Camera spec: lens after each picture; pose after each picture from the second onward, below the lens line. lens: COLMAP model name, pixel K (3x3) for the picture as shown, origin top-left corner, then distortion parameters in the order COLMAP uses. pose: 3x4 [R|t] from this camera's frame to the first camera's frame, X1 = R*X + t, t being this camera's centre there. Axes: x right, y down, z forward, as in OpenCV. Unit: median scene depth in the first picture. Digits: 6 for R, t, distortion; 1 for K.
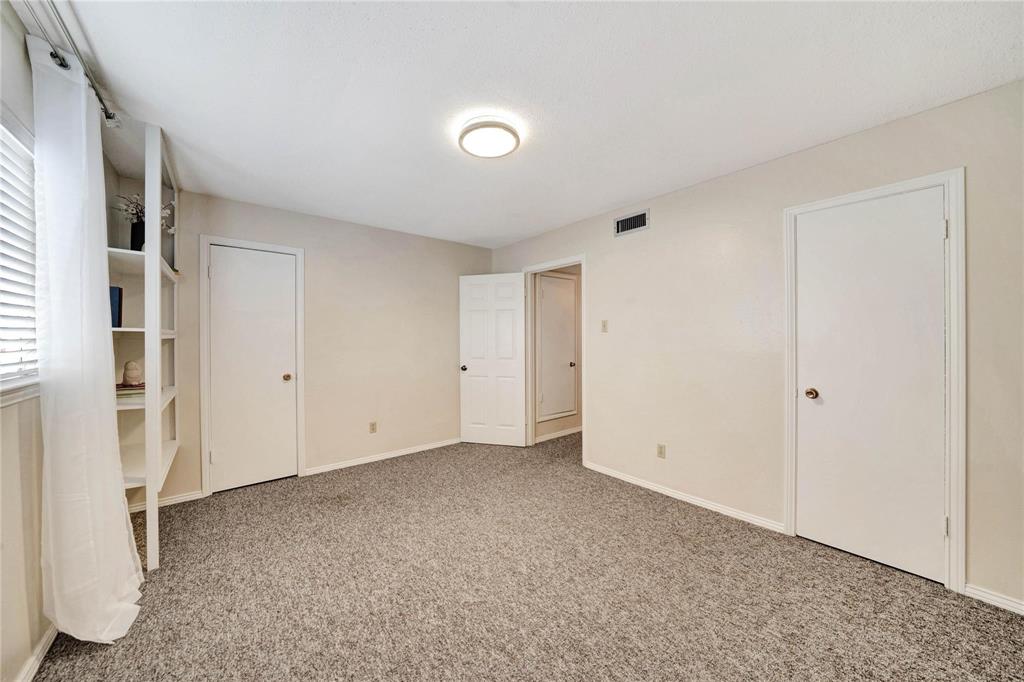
lens RADIAL K [[354.3, 0, 512.1], [0, 354.3, 333.5], [0, 0, 1]] dist [-0.017223, 0.000186]
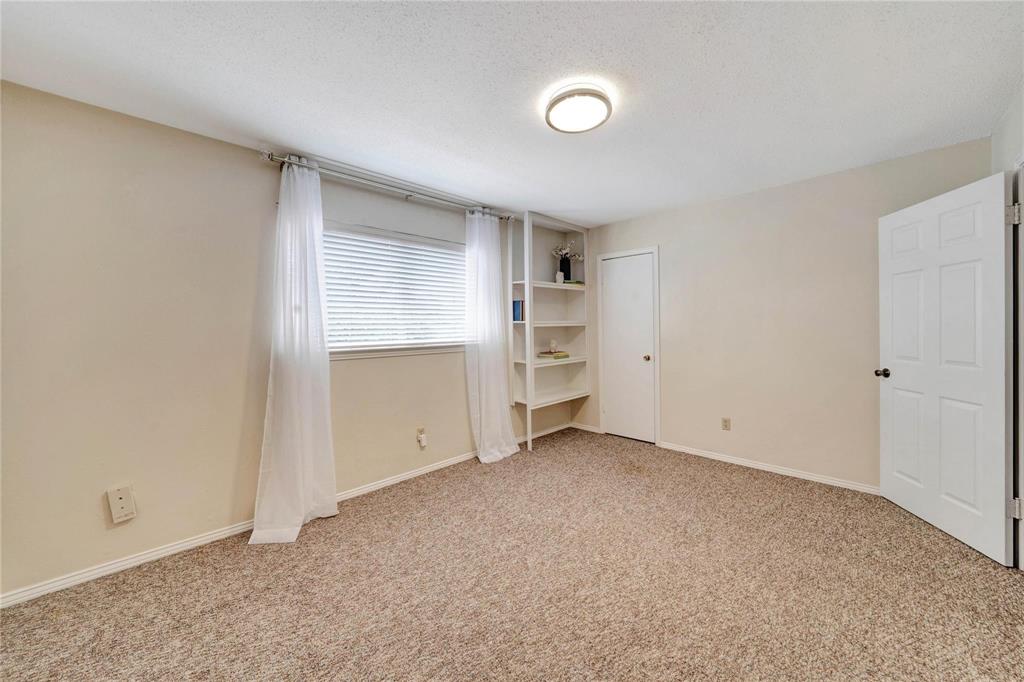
lens RADIAL K [[354.3, 0, 512.1], [0, 354.3, 333.5], [0, 0, 1]] dist [-0.017223, 0.000186]
pose [[0.094806, 0.017104, -0.995349, 0.554104], [0.026335, 0.999459, 0.019683, 0.006623], [0.995147, -0.028079, 0.094304, 0.486335]]
